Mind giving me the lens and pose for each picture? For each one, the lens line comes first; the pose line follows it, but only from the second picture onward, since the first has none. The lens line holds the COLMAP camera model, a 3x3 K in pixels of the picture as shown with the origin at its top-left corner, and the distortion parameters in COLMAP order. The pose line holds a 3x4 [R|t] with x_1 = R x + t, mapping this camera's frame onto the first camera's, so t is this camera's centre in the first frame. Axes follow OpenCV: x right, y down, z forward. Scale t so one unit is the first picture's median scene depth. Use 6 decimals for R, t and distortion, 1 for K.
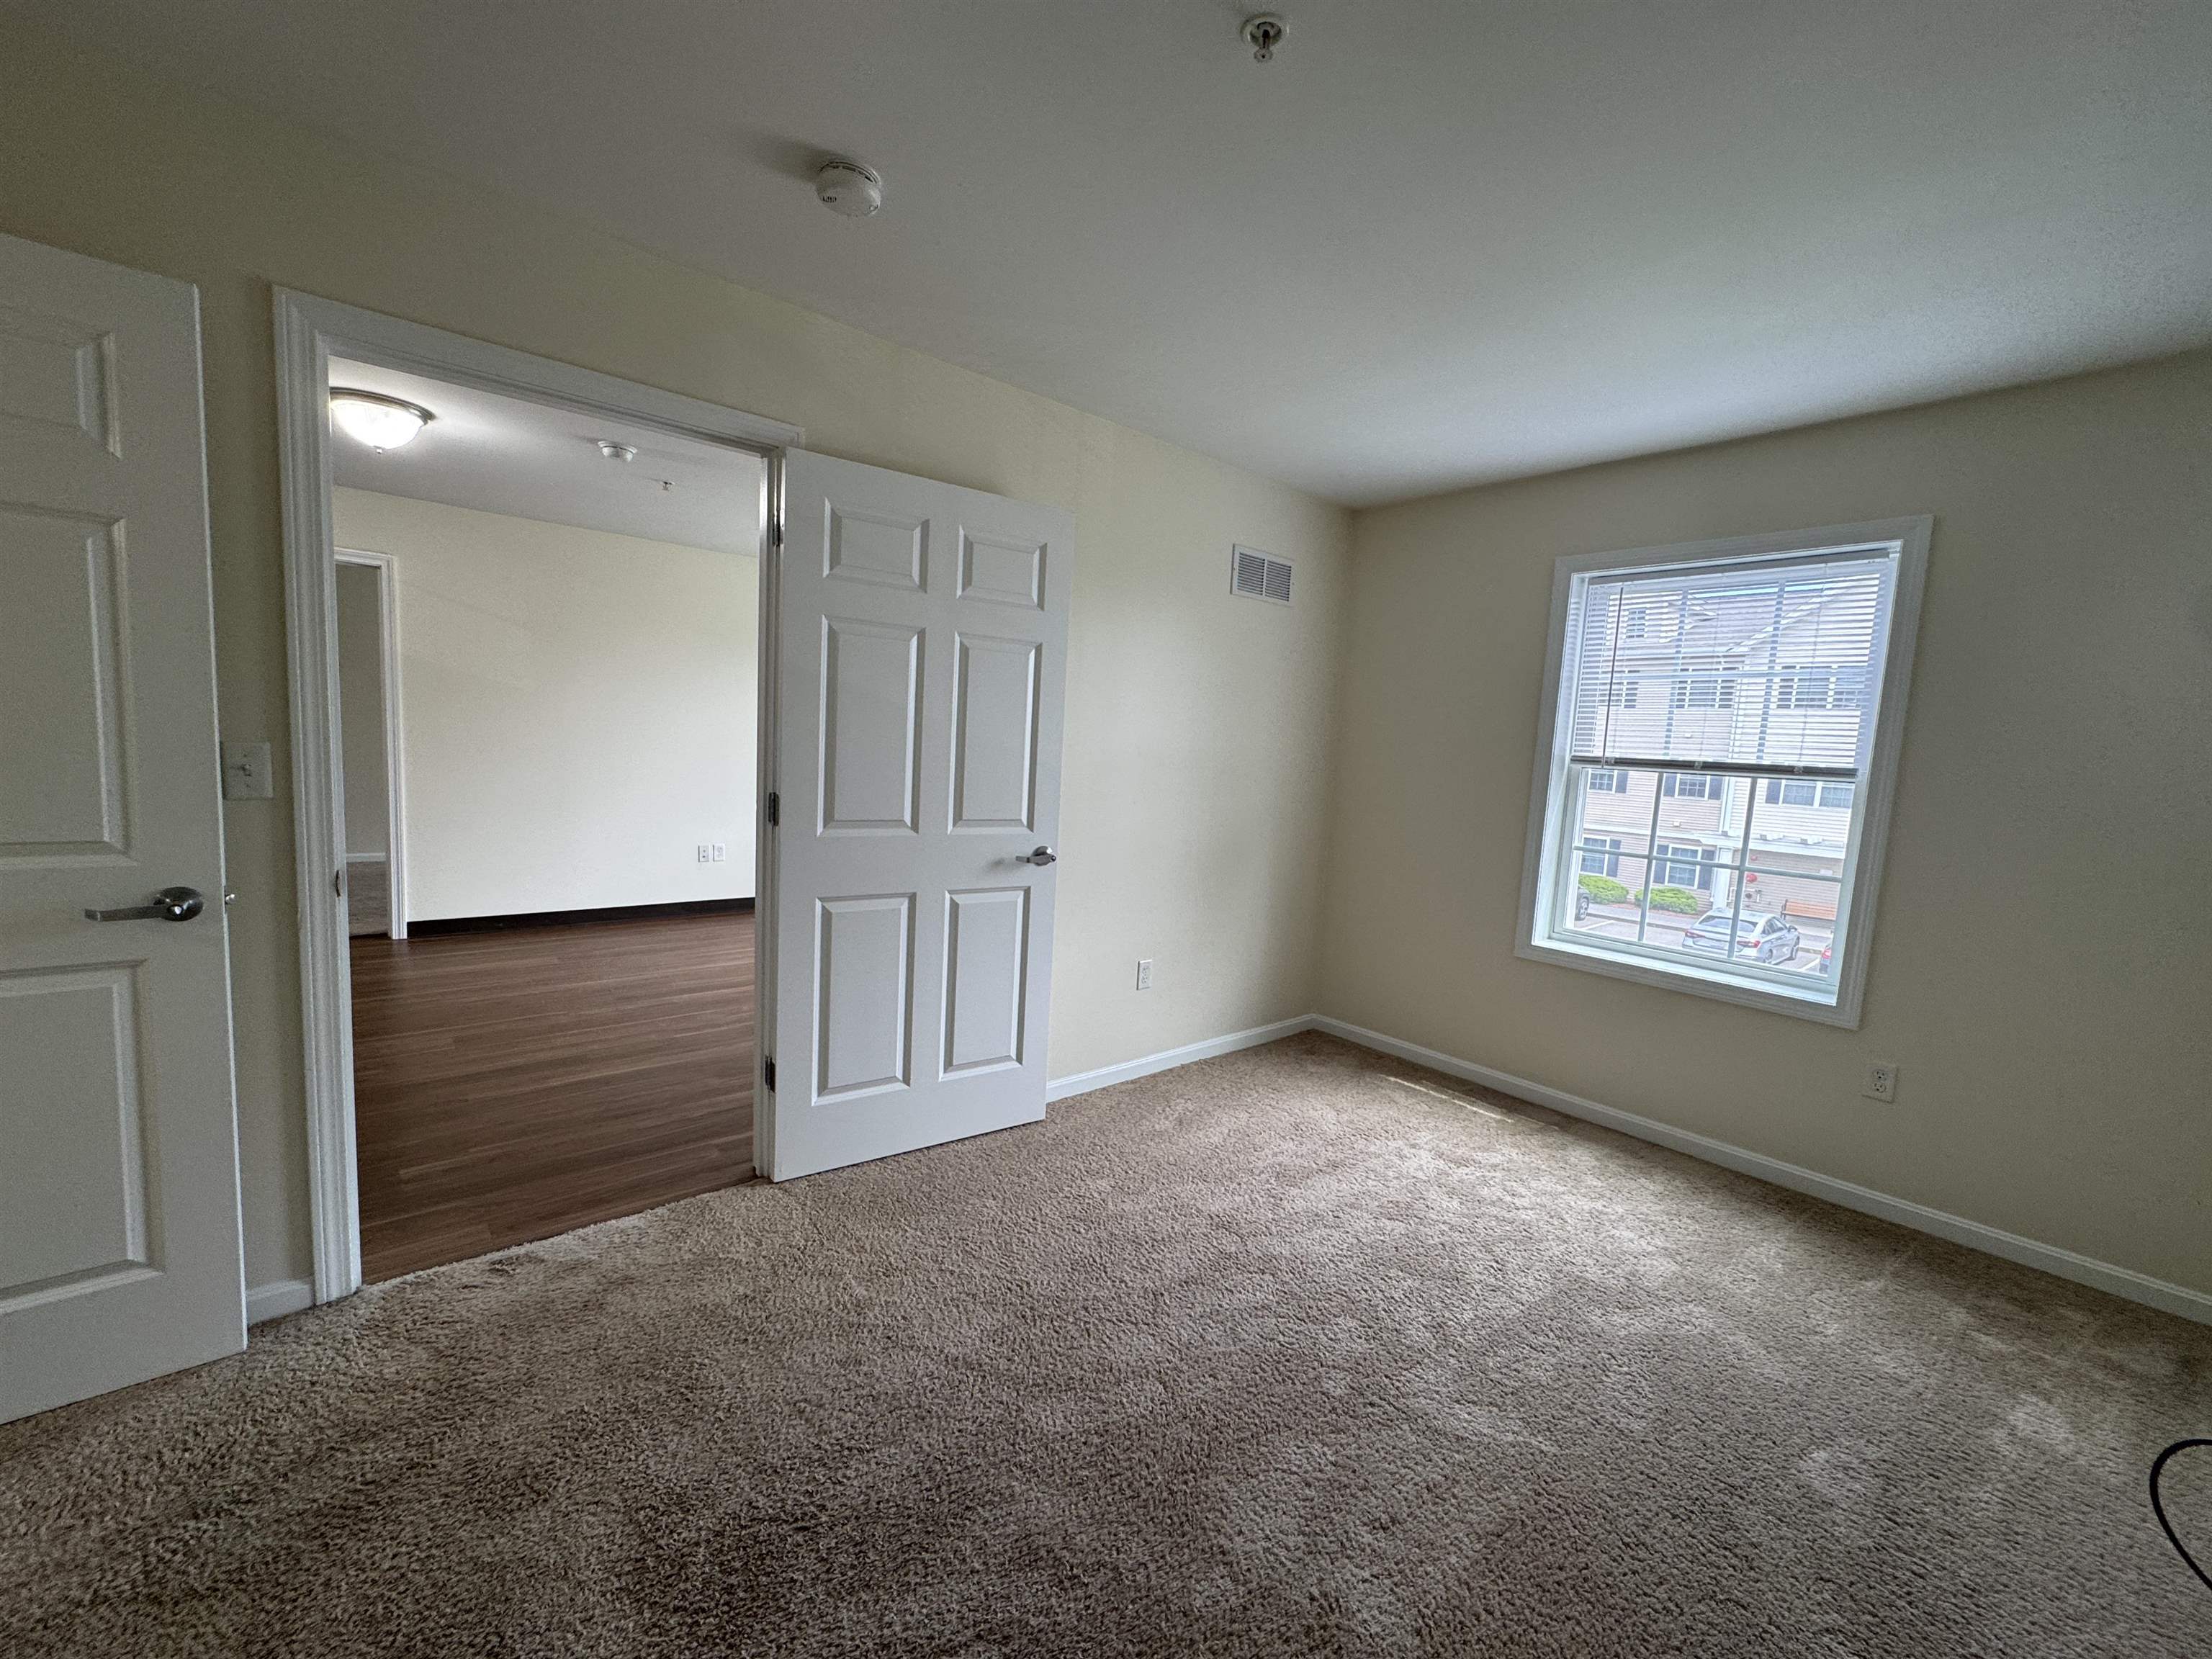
lens RADIAL K [[883.4, 0, 1103.9], [0, 883.4, 831.0], [0, 0, 1]] dist [-0.002819, 0.000145]
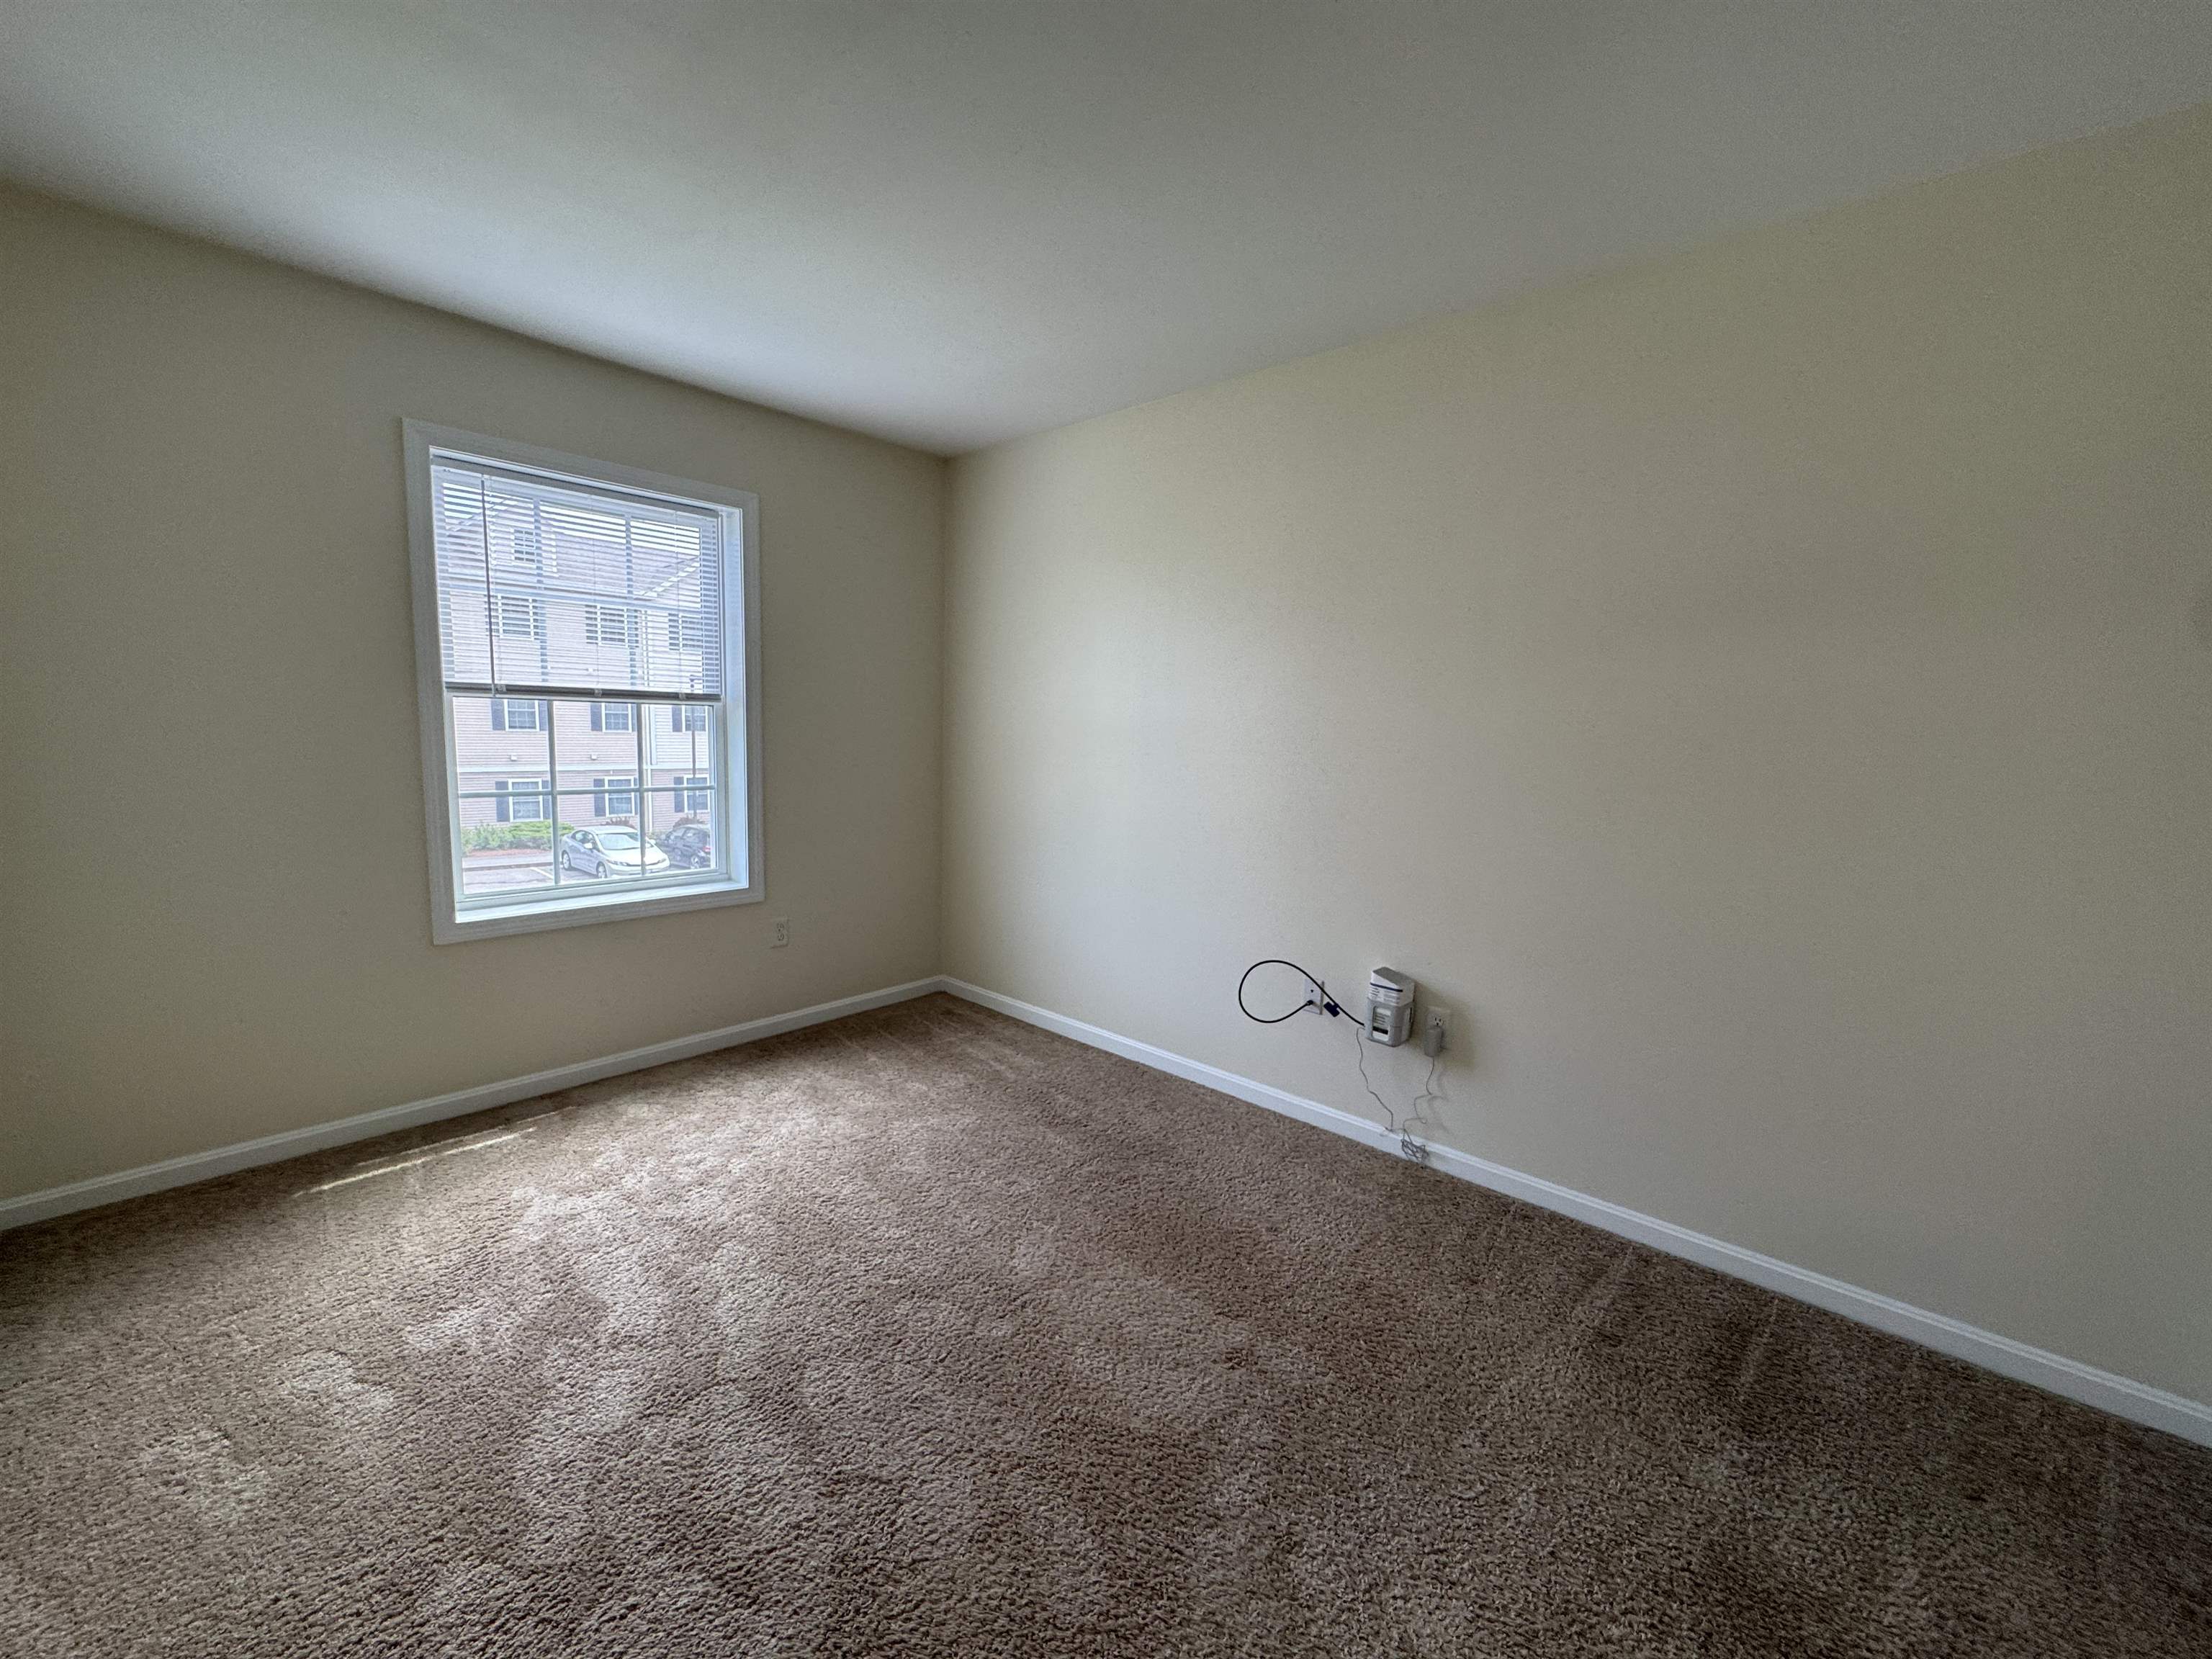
lens RADIAL K [[883.4, 0, 1103.9], [0, 883.4, 831.0], [0, 0, 1]] dist [-0.002819, 0.000145]
pose [[-0.123426, -0.174205, 0.976943, -0.389740], [0.065071, 0.980931, 0.183138, -0.067469], [-0.990218, 0.086175, -0.109736, 0.568394]]
